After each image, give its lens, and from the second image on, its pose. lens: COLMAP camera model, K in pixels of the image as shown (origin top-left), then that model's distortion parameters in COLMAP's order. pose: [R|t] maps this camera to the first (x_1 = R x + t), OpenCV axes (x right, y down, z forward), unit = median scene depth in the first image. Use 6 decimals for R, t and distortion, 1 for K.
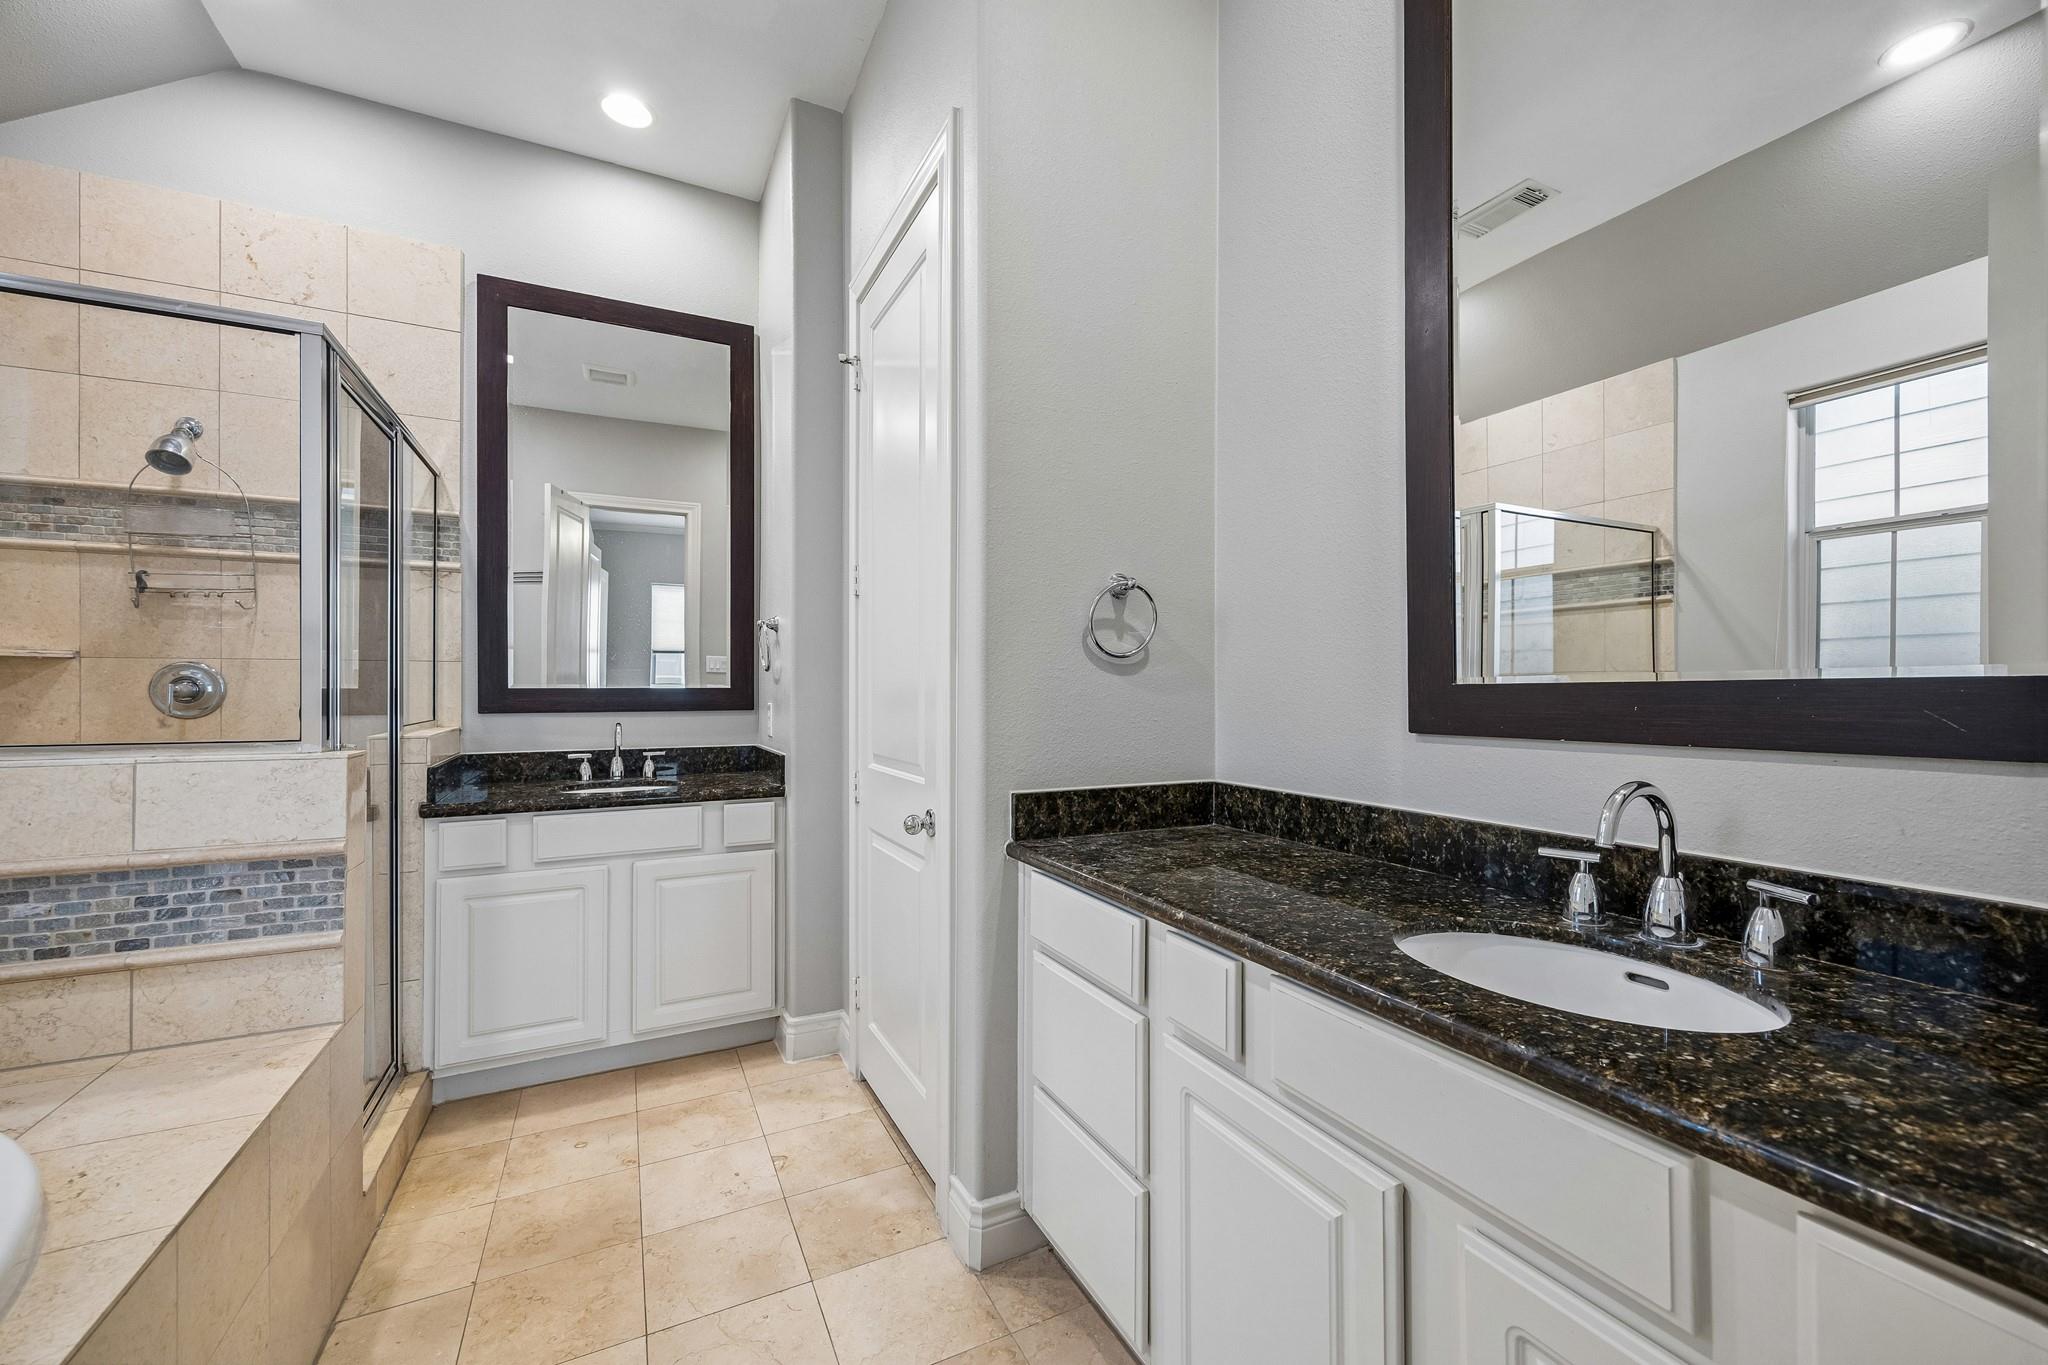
lens RADIAL K [[799.0, 0, 1016.6], [0, 799.0, 684.4], [0, 0, 1]] dist [0.002663, -0.000140]
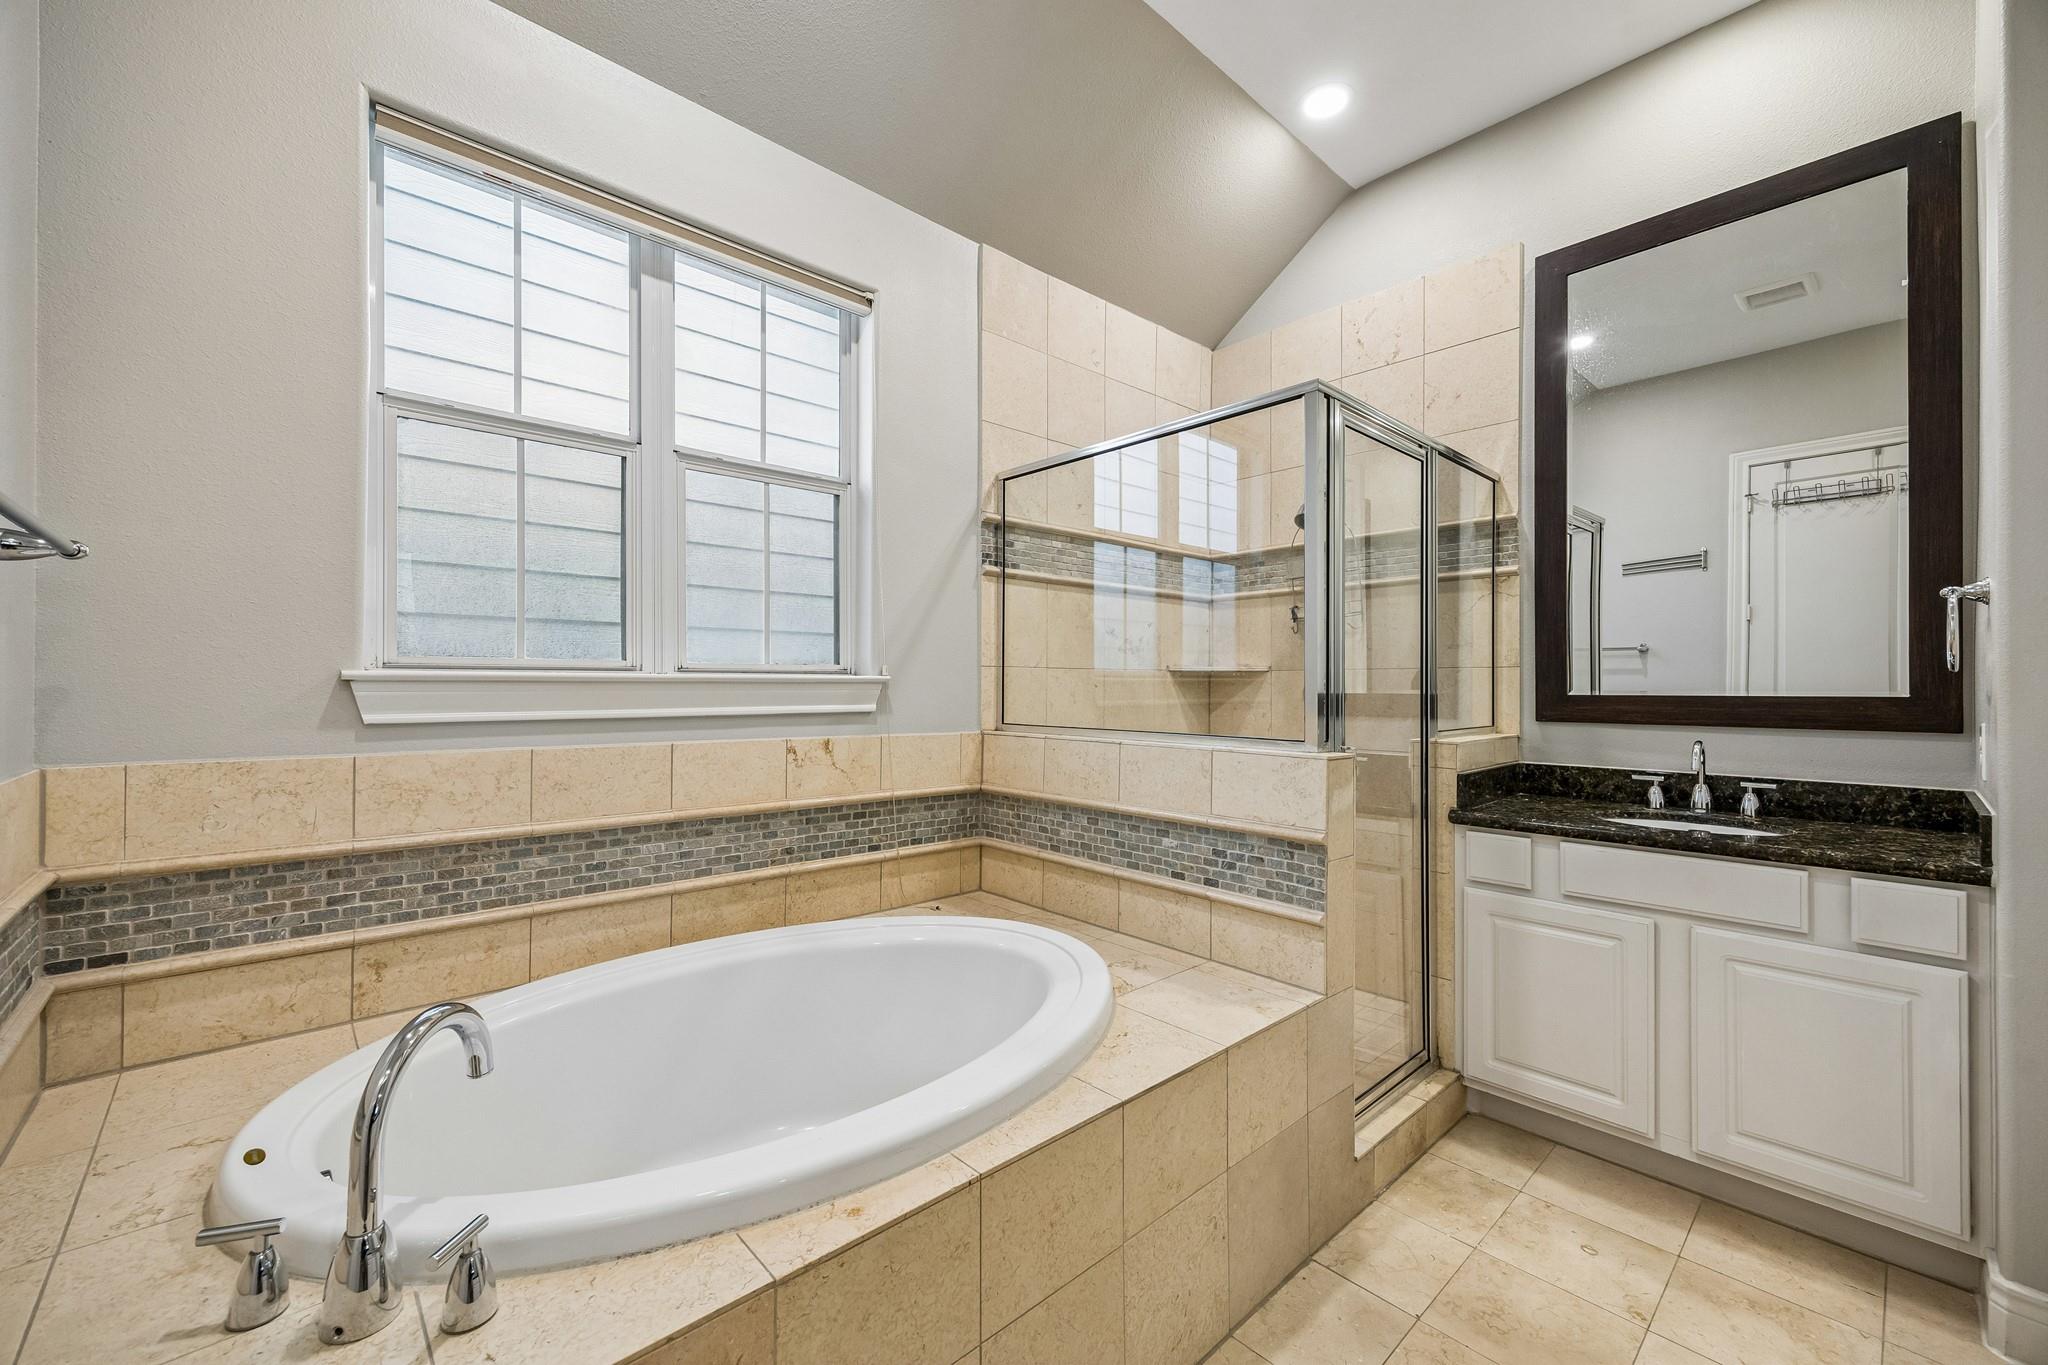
lens RADIAL K [[799.0, 0, 1016.6], [0, 799.0, 684.4], [0, 0, 1]] dist [0.002663, -0.000140]
pose [[0.289736, -0.002646, -0.957103, 0.065174], [0.001893, 0.999996, -0.002191, -0.007274], [0.957105, -0.001177, 0.289739, 0.159722]]
